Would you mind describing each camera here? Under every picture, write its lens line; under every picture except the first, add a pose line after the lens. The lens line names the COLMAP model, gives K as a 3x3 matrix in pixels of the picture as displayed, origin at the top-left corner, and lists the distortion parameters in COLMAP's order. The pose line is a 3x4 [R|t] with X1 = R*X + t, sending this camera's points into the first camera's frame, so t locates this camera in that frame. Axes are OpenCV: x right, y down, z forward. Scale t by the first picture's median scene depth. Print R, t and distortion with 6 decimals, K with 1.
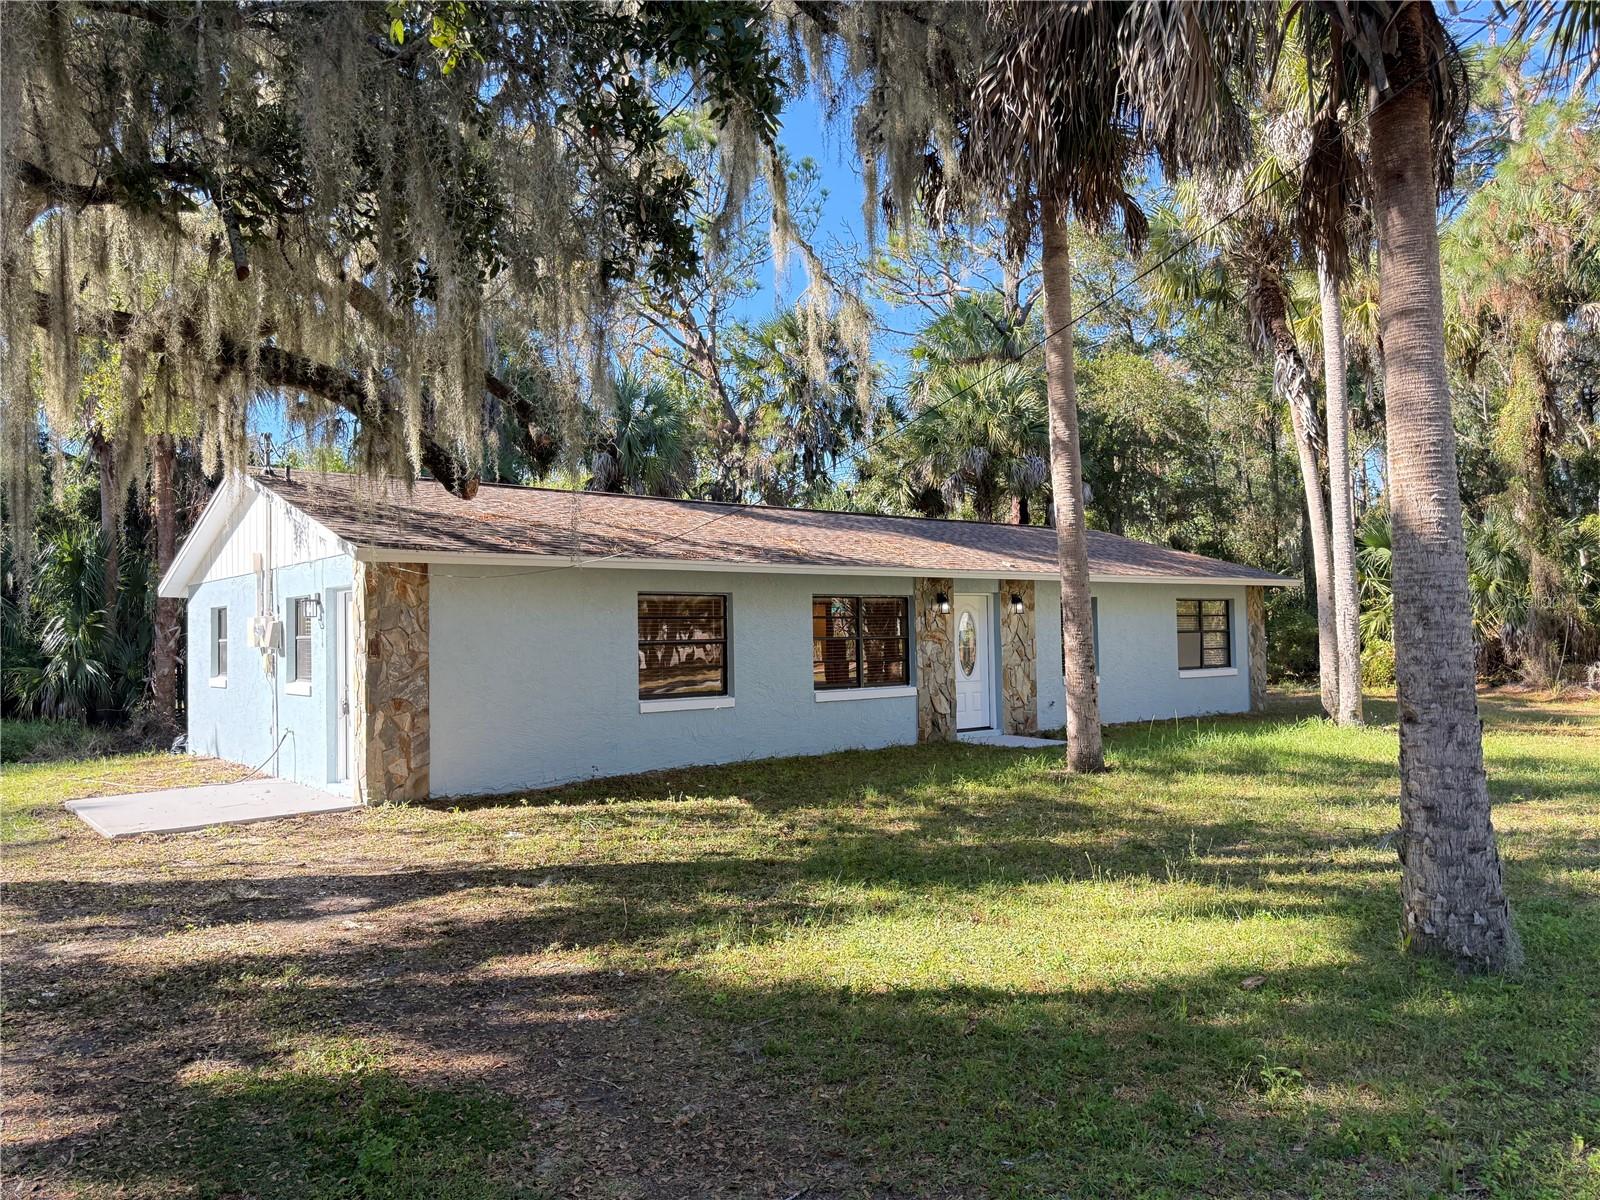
lens RADIAL K [[1150.0, 0, 802.9], [0, 1150.0, 595.2], [0, 0, 1]] dist [0.053988, -0.074150]
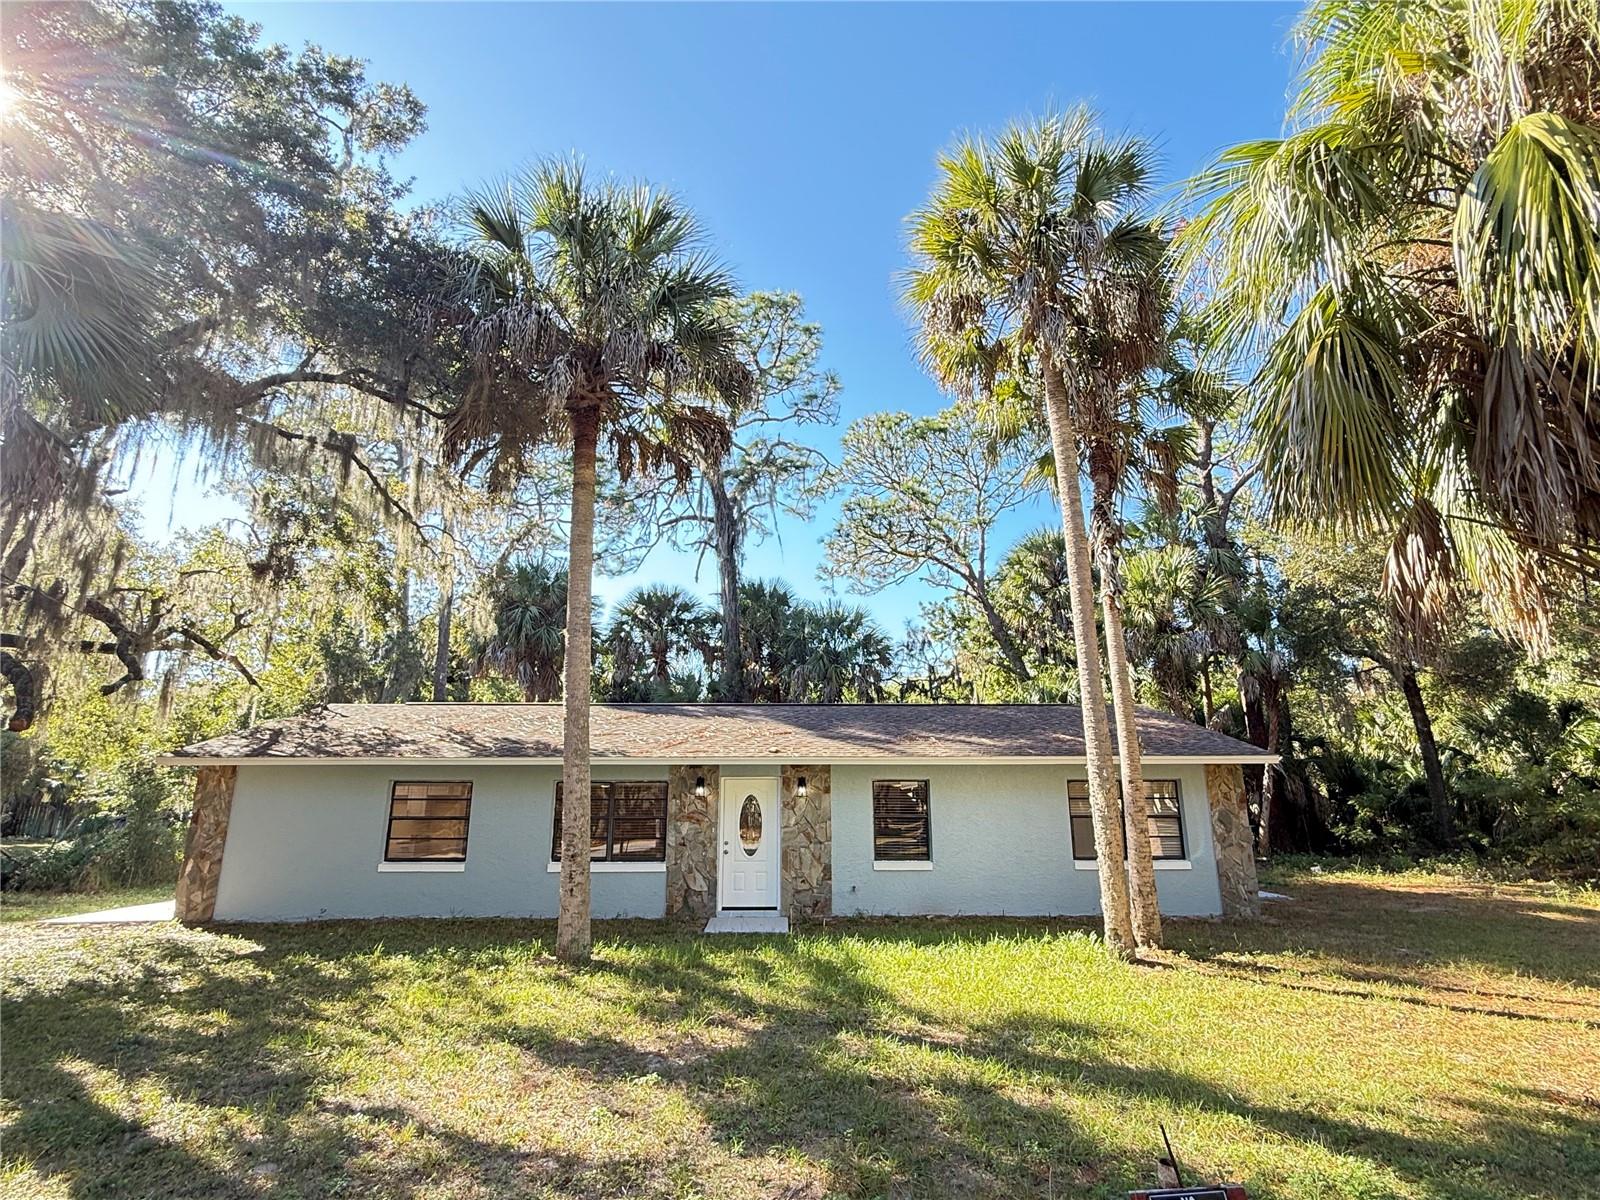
lens RADIAL K [[819.8, 0, 802.7], [0, 819.8, 594.3], [0, 0, 1]] dist [-0.009382, 0.003274]
pose [[0.777555, -0.142542, -0.612446, 0.730641], [0.010806, 0.976854, -0.213635, -0.005258], [0.628722, 0.159494, 0.761098, 0.433334]]
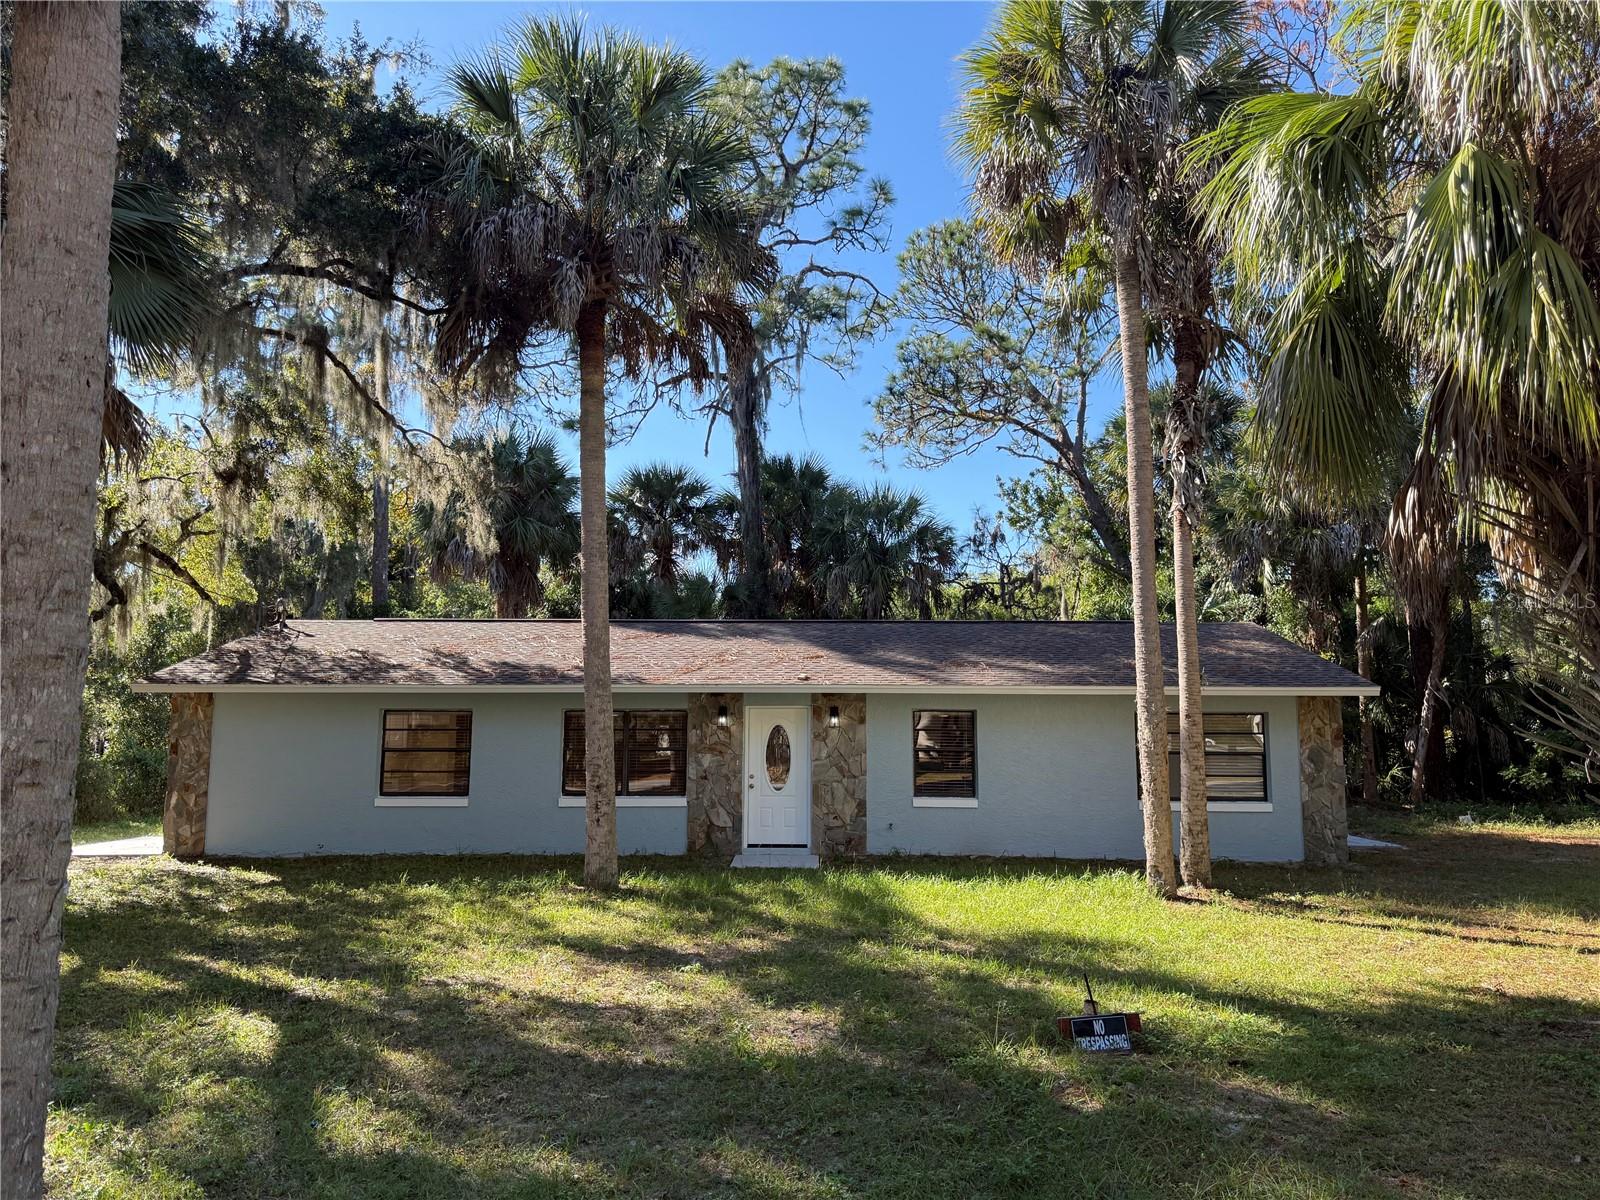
lens RADIAL K [[1150.0, 0, 809.5], [0, 1150.0, 599.4], [0, 0, 1]] dist [0.053988, -0.074150]
pose [[0.756075, -0.057255, -0.651976, 0.870331], [0.005722, 0.996706, -0.080892, -0.014431], [0.654460, 0.057430, 0.753913, 0.279408]]
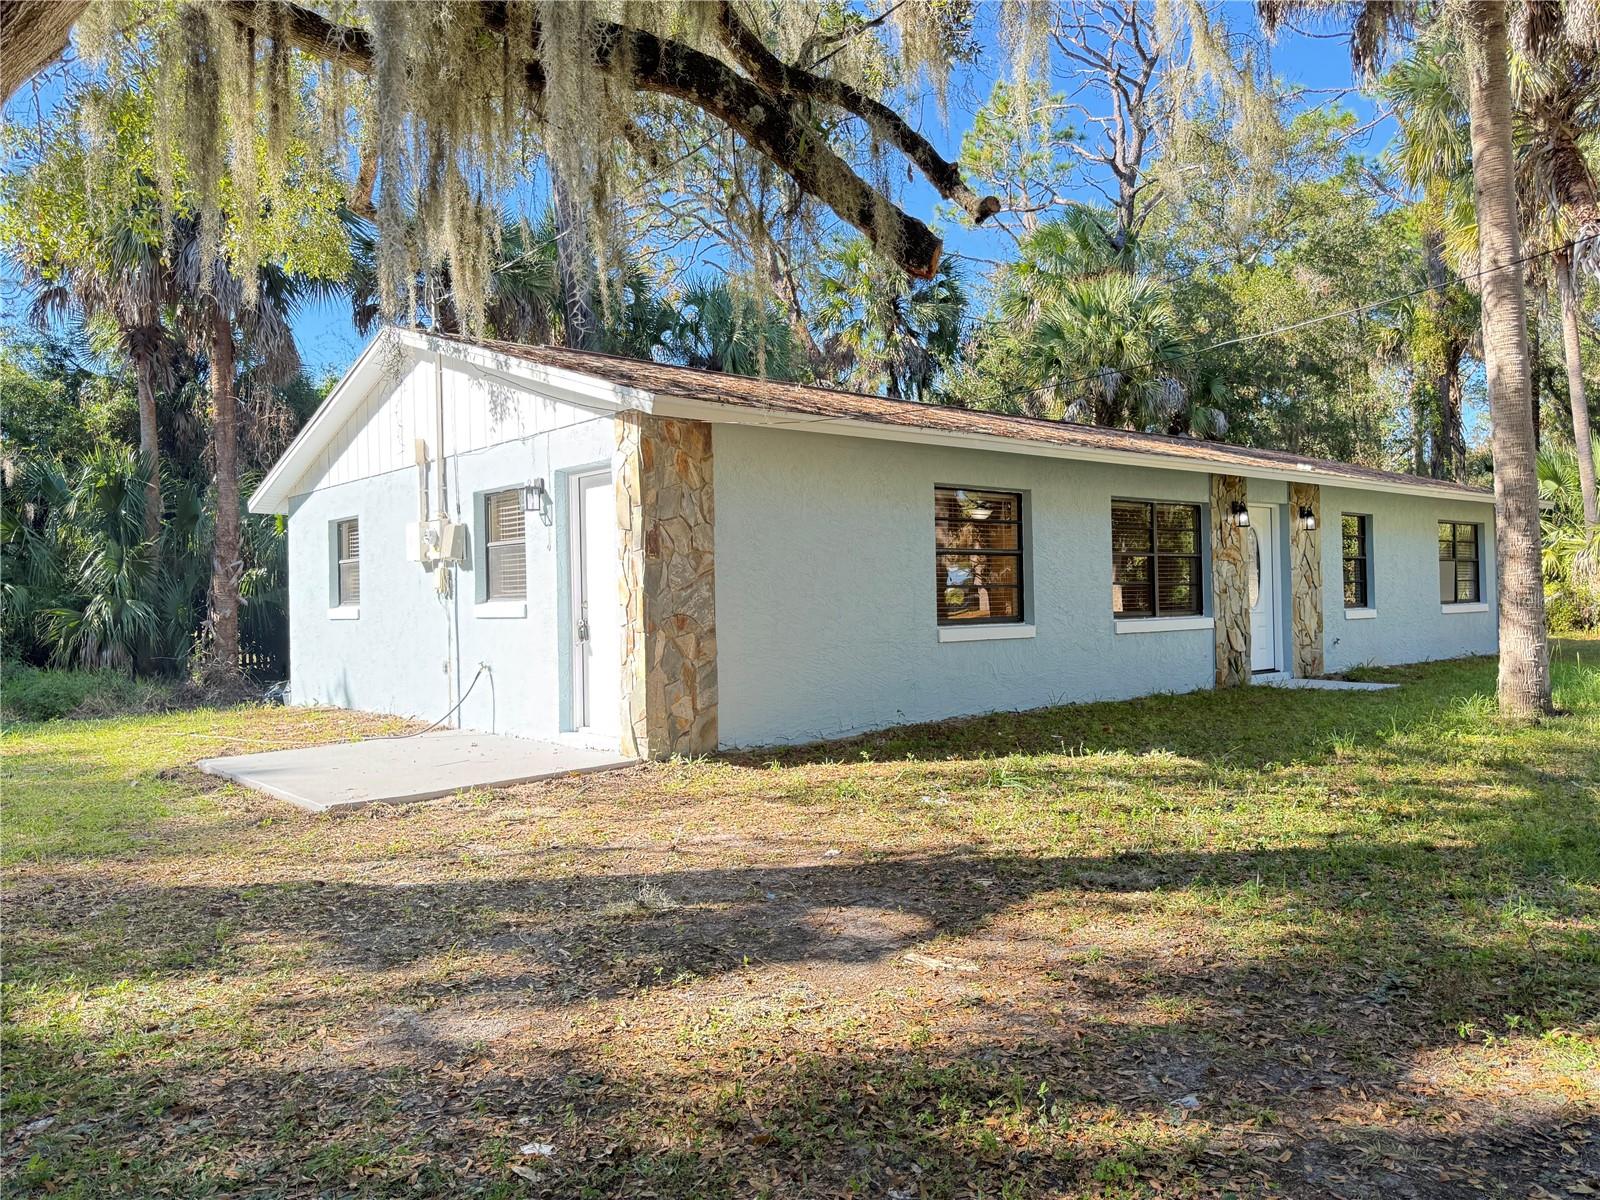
lens RADIAL K [[1150.0, 0, 796.5], [0, 1150.0, 588.6], [0, 0, 1]] dist [0.053988, -0.074150]
pose [[0.999833, -0.002758, 0.018093, -0.206947], [0.002336, 0.999725, 0.023322, 0.040324], [-0.018152, -0.023276, 0.999564, 0.198959]]
